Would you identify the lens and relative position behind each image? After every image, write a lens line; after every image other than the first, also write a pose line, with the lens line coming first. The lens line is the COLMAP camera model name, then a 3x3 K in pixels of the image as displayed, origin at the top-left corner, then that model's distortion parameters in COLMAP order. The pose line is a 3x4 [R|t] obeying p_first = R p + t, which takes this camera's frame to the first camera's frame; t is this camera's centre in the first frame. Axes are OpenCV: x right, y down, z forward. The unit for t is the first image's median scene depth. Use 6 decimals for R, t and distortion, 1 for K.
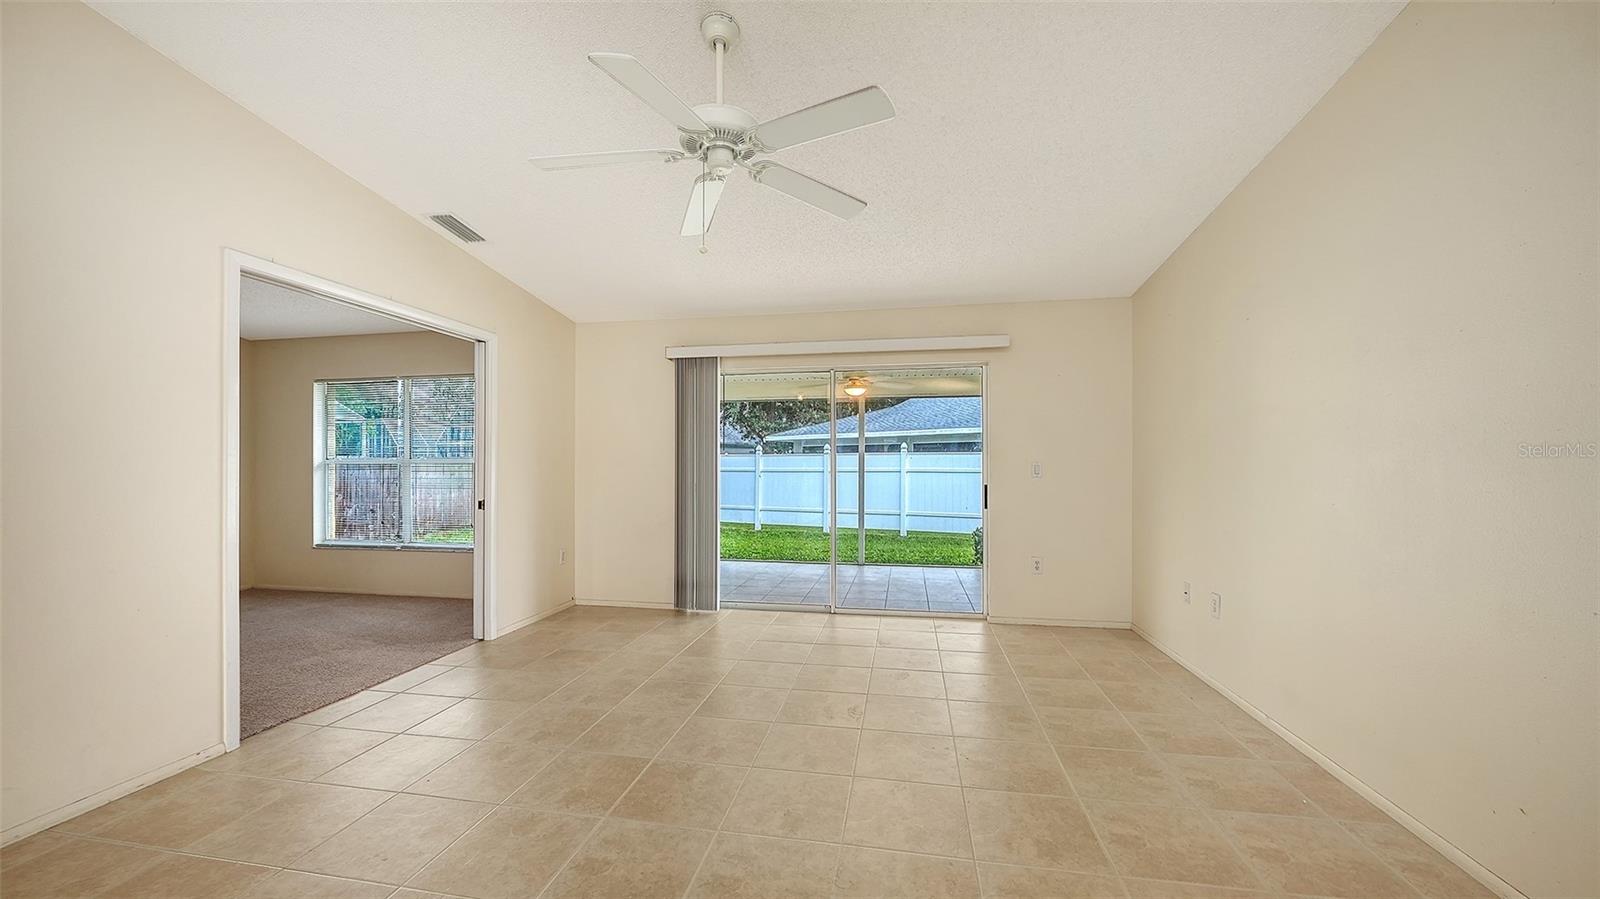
lens RADIAL K [[607.2, 0, 800.0], [0, 607.2, 449.5], [0, 0, 1]] dist [-0.000403, -0.000174]
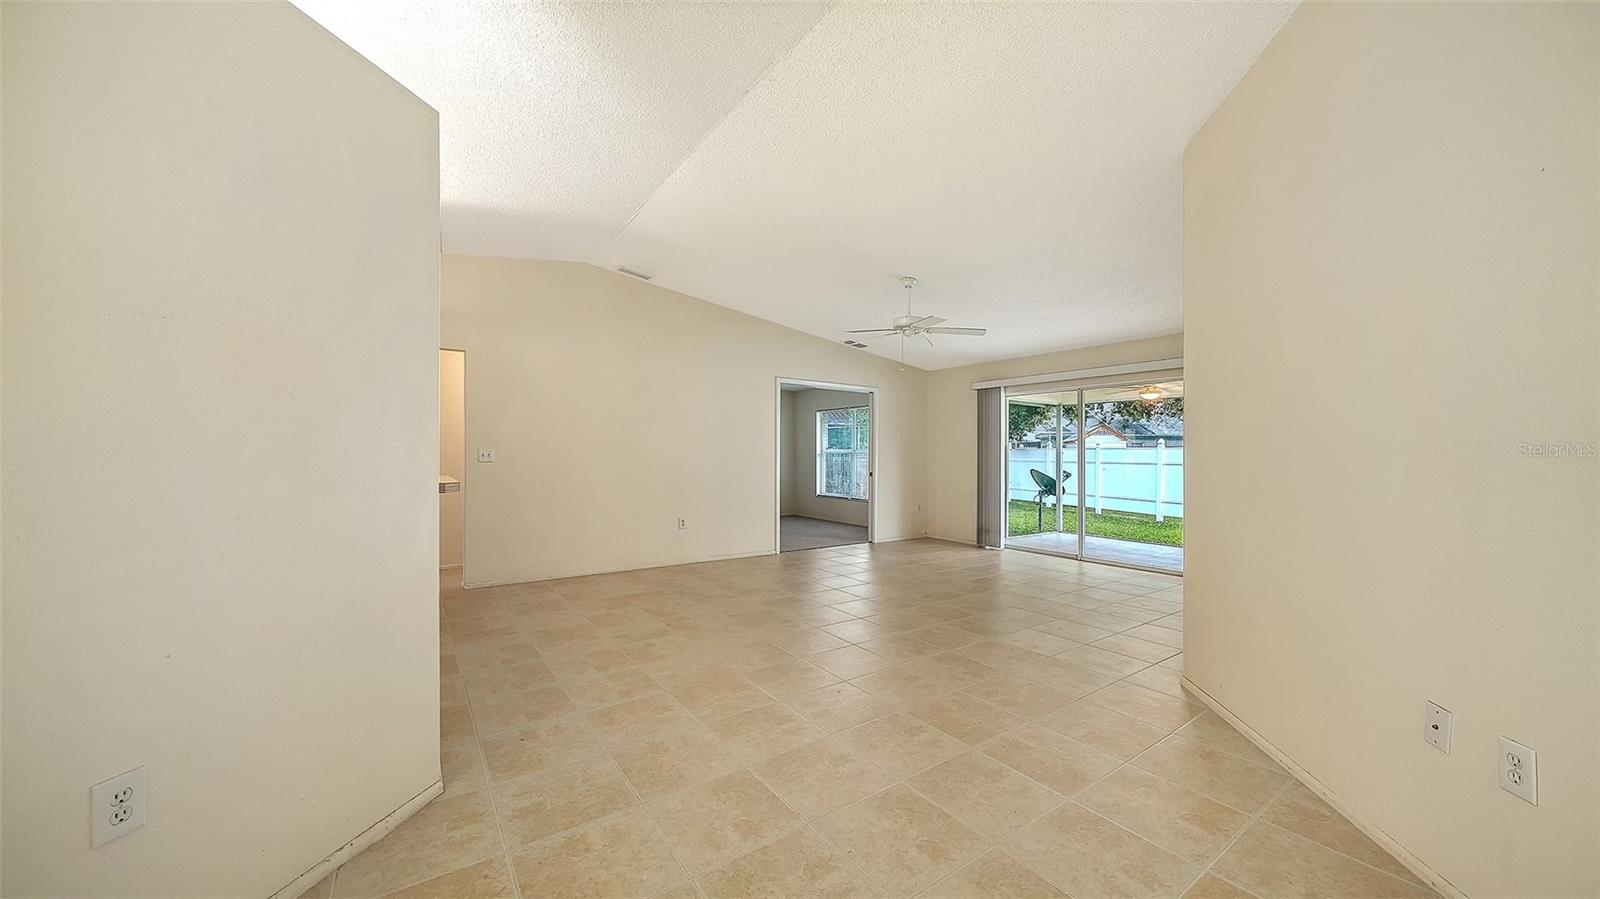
lens RADIAL K [[574.9, 0, 778.9], [0, 574.9, 451.1], [0, 0, 1]] dist [-0.000592, -0.000041]
pose [[0.705347, 0.006565, -0.708831, 0.500582], [0.005121, 0.999884, 0.014357, -0.011510], [0.708843, -0.013756, 0.705232, -0.457717]]
